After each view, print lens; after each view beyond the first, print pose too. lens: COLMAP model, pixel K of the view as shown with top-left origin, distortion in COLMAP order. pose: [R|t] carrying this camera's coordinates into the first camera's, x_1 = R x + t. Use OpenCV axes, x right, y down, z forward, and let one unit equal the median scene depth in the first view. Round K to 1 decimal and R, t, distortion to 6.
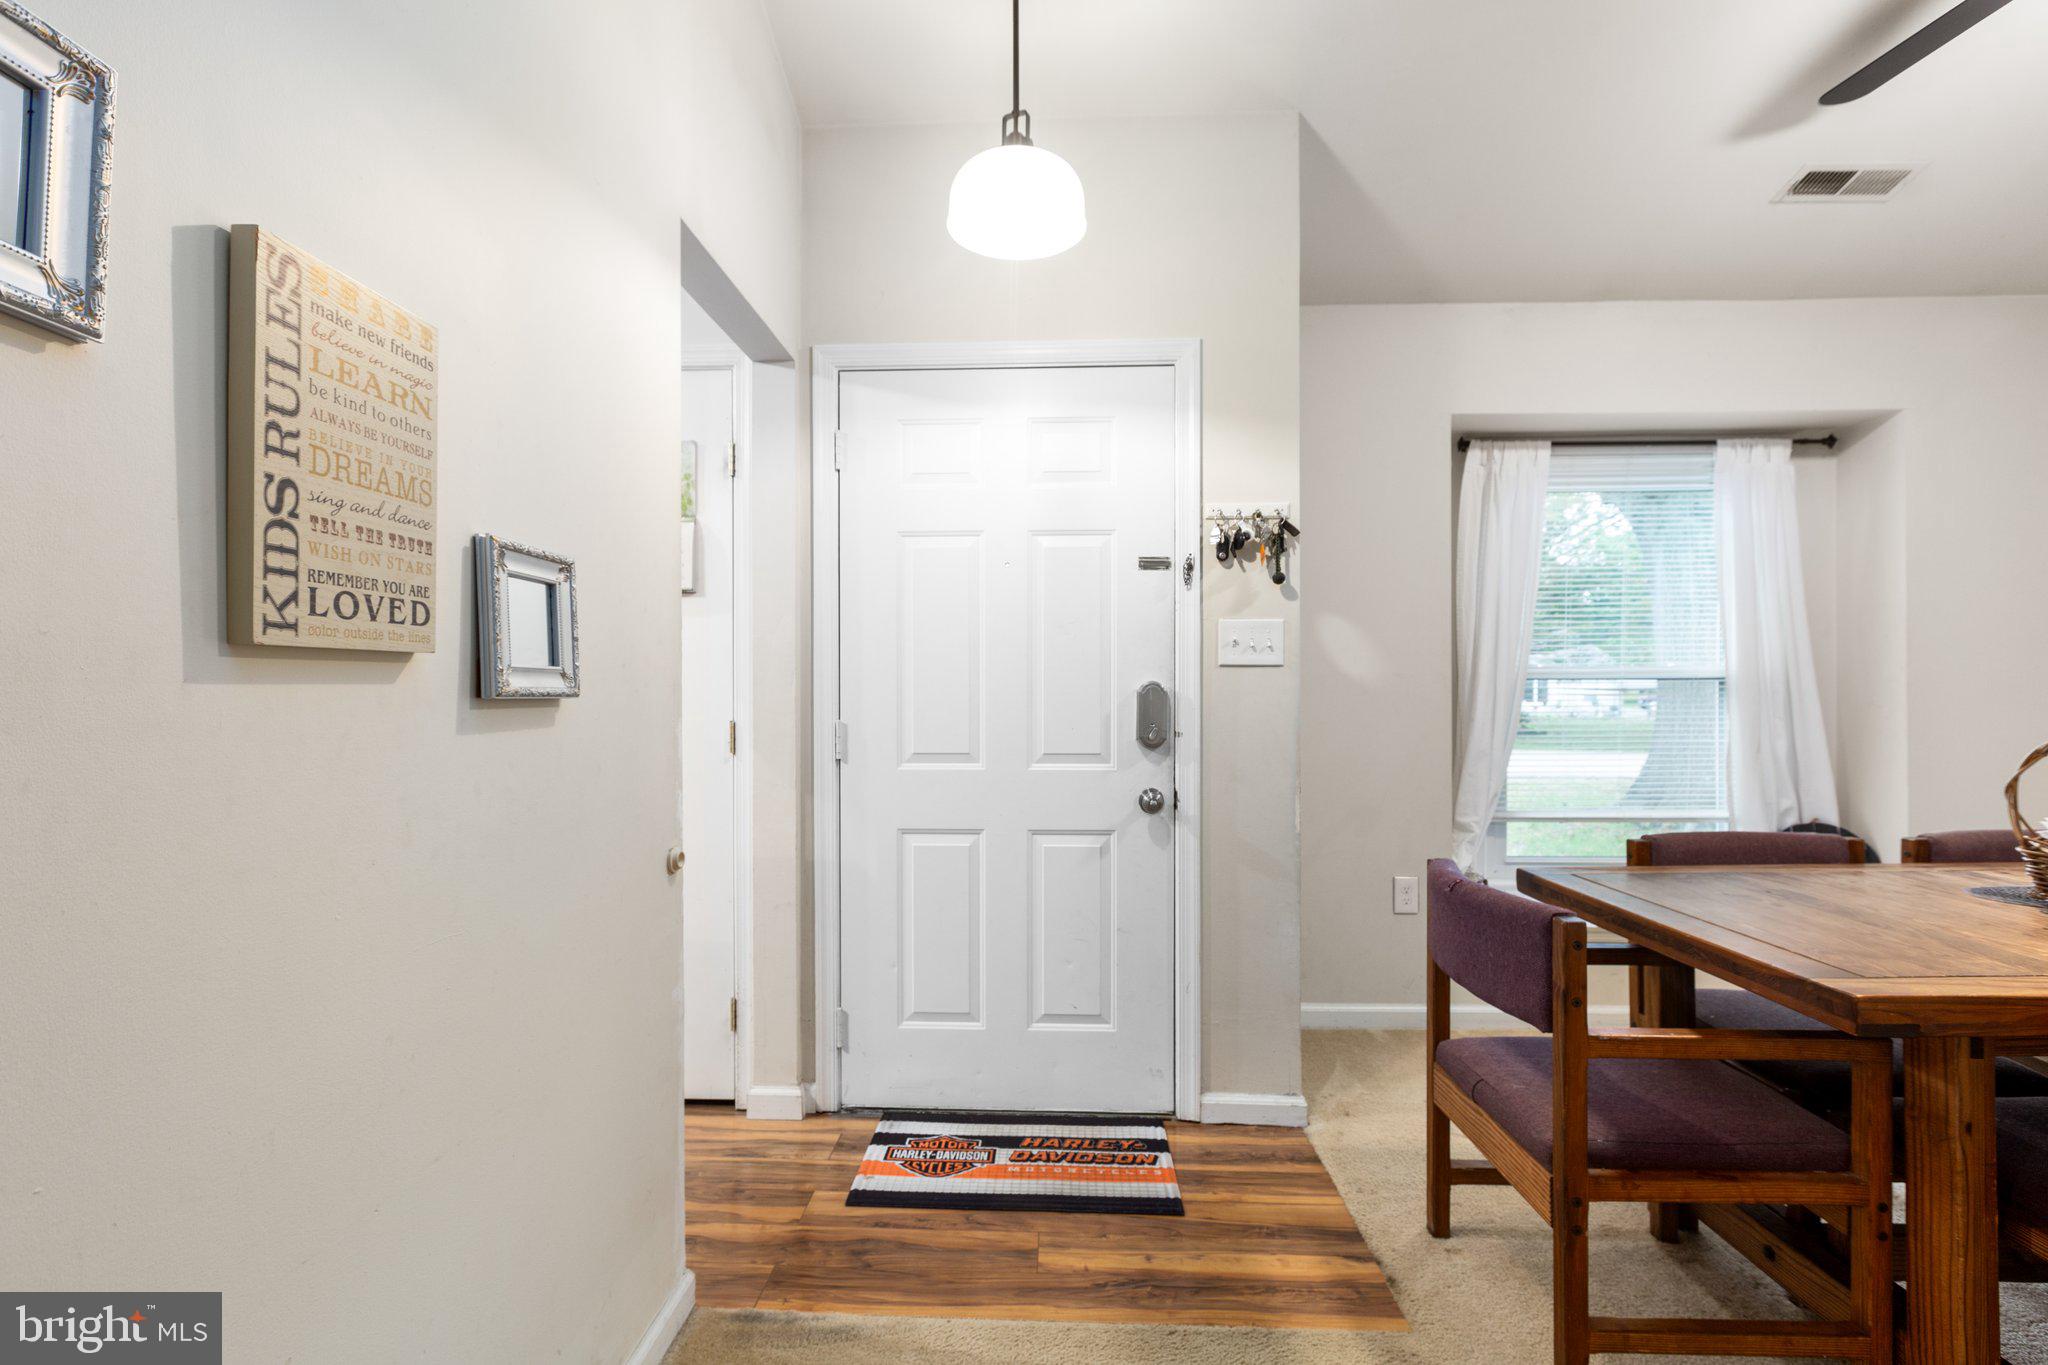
lens RADIAL K [[910.0, 0, 1031.7], [0, 910.0, 688.0], [0, 0, 1]] dist [-0.001026, -0.000072]
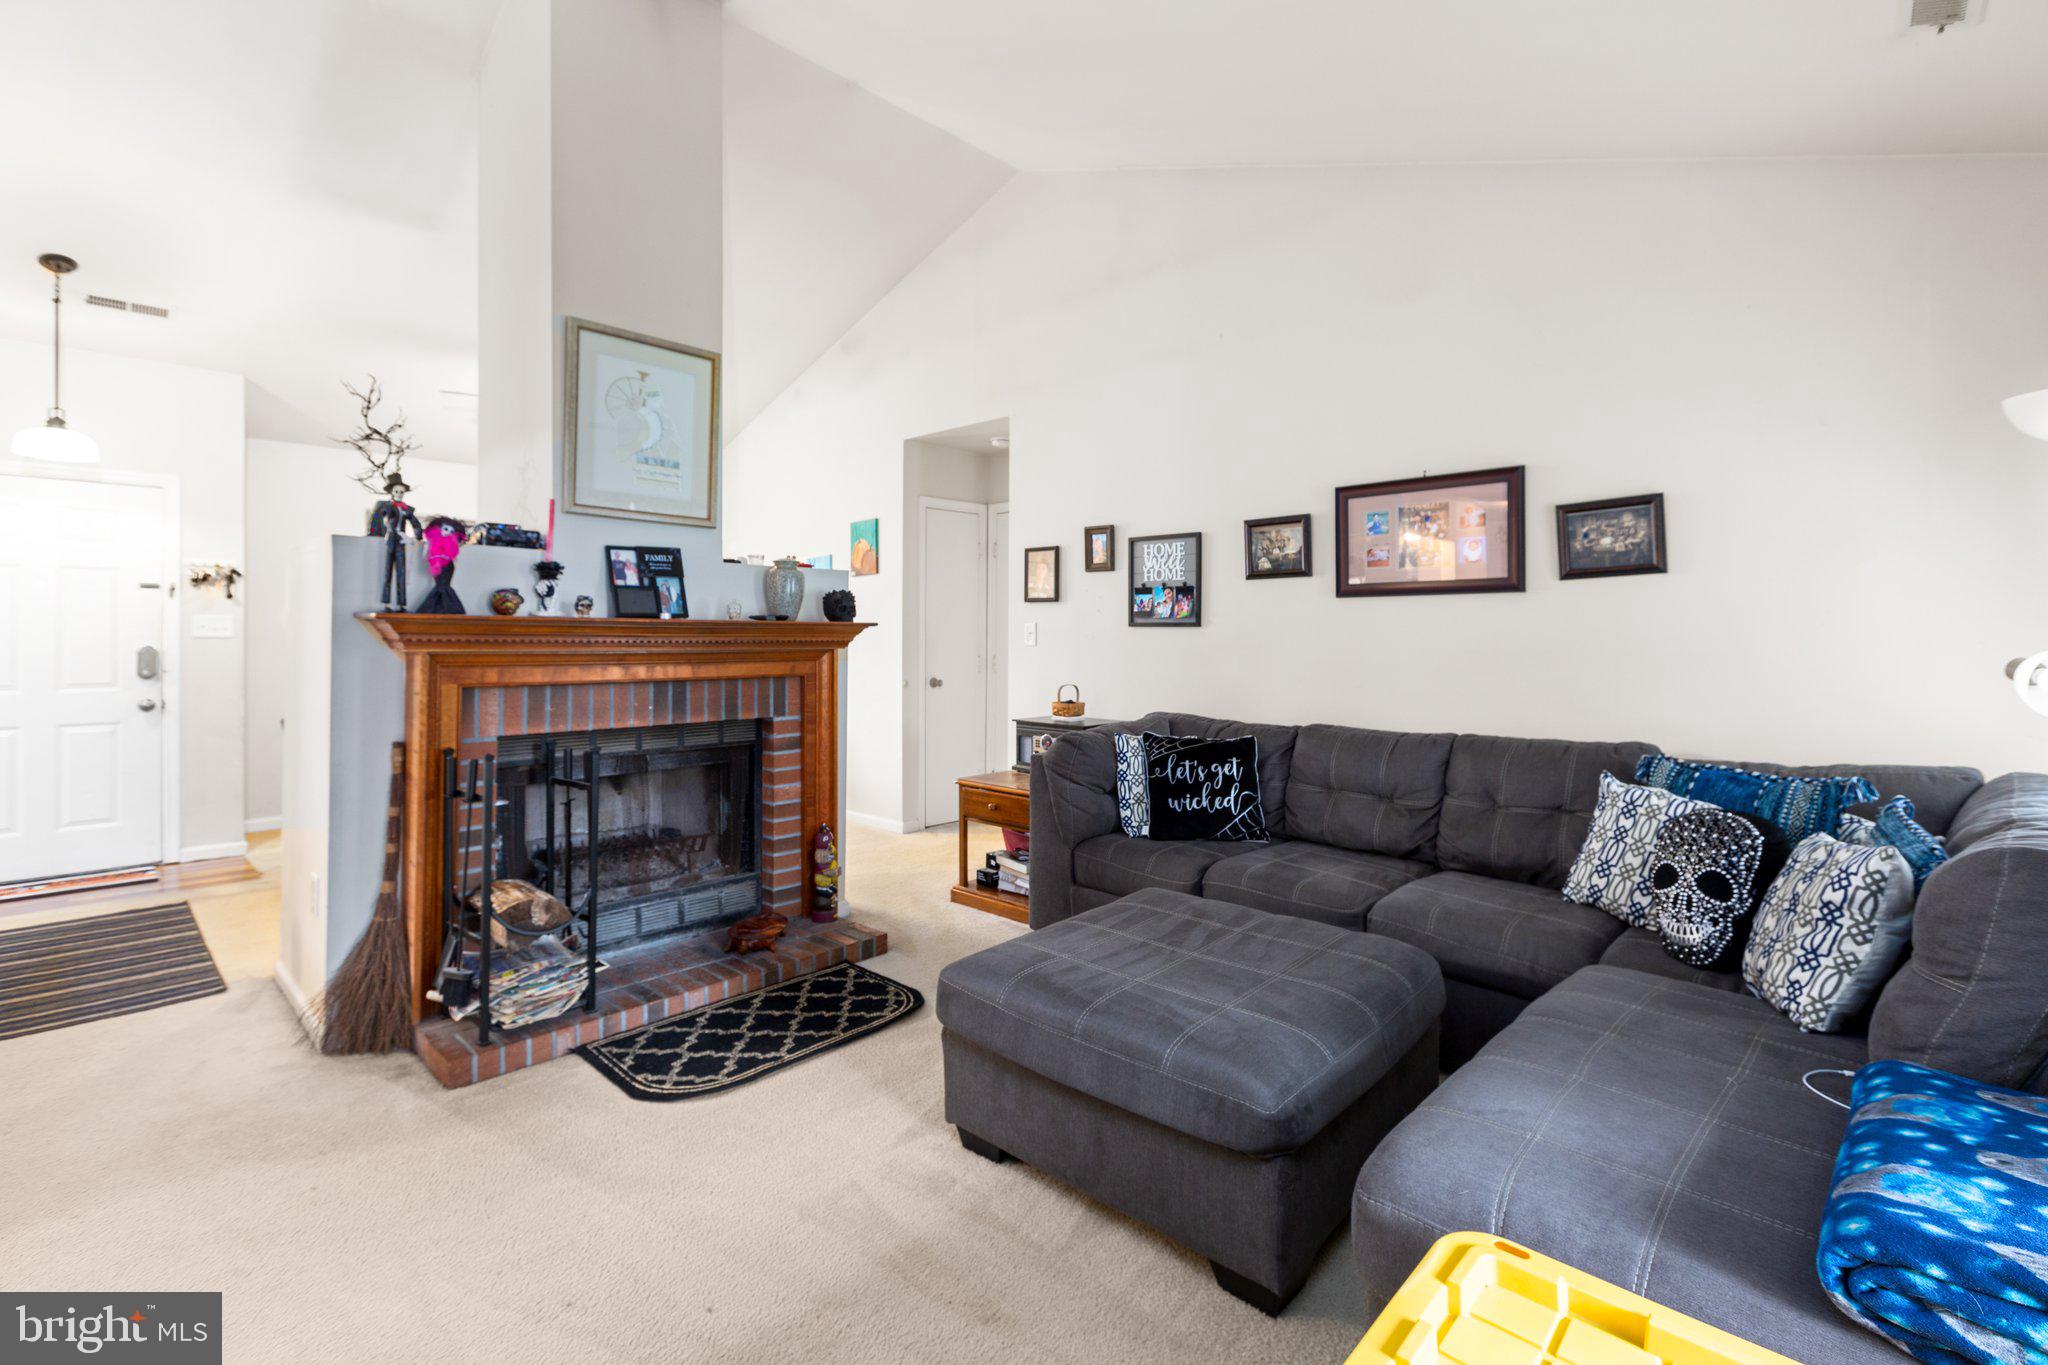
lens RADIAL K [[912.2, 0, 1027.8], [0, 912.2, 642.7], [0, 0, 1]] dist [0.001219, 0.000012]
pose [[0.661003, -0.001946, 0.750381, -0.110491], [-0.002155, 0.999988, 0.004492, -0.030292], [-0.750380, -0.004587, 0.660991, -2.090921]]
